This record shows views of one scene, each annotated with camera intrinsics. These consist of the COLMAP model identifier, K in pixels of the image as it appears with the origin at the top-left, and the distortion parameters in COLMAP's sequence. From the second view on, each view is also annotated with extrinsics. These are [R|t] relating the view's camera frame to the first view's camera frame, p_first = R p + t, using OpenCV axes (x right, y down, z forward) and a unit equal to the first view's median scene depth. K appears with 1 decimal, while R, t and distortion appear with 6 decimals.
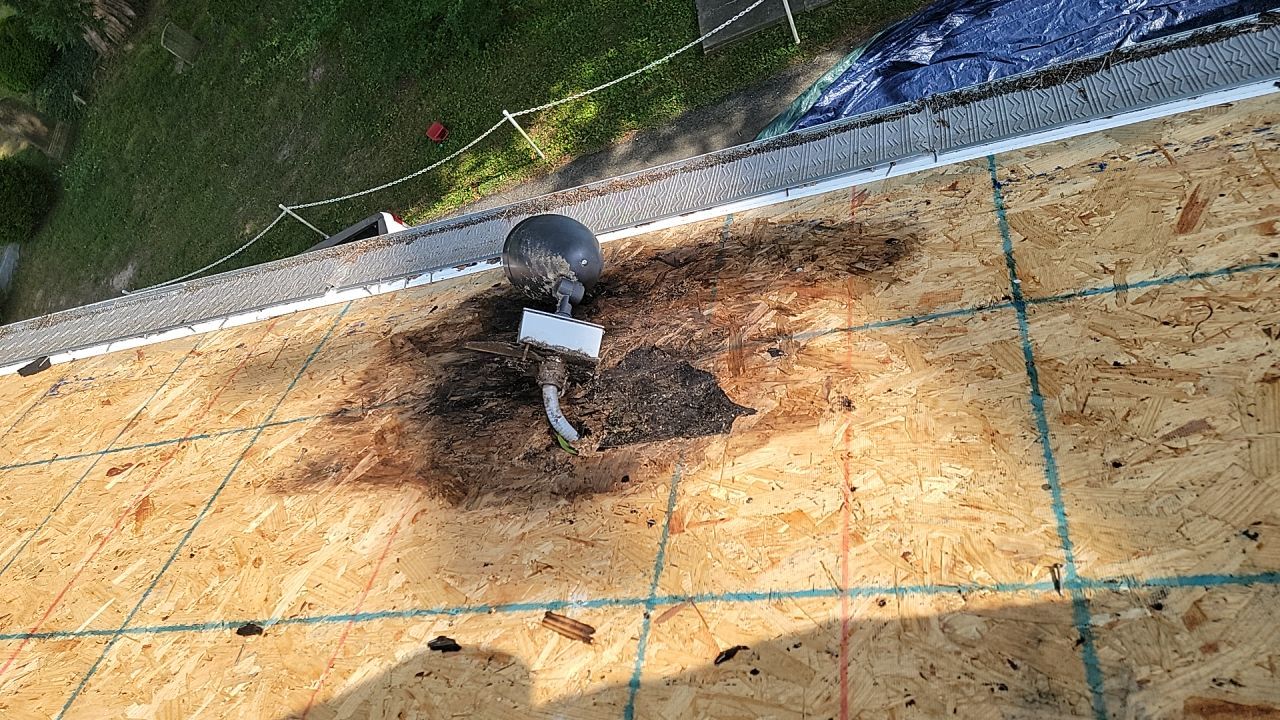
lens RADIAL K [[915.2, 0, 641.6], [0, 915.2, 362.5], [0, 0, 1]] dist [0.070117, -0.056687]
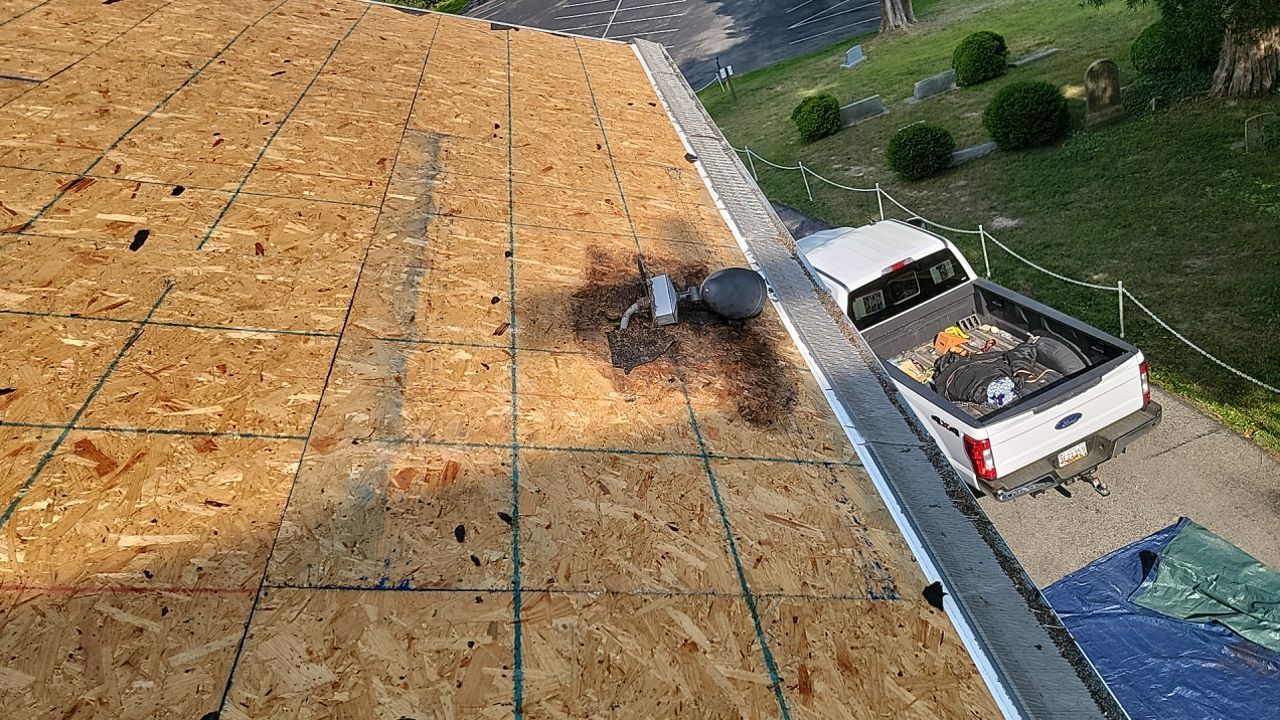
lens RADIAL K [[915.2, 0, 639.7], [0, 915.2, 359.4], [0, 0, 1]] dist [0.070117, -0.056687]
pose [[0.252707, 0.786193, -0.563951, 0.823288], [-0.786137, 0.506625, 0.354006, -0.459608], [0.564029, 0.353883, 0.746082, -0.302437]]
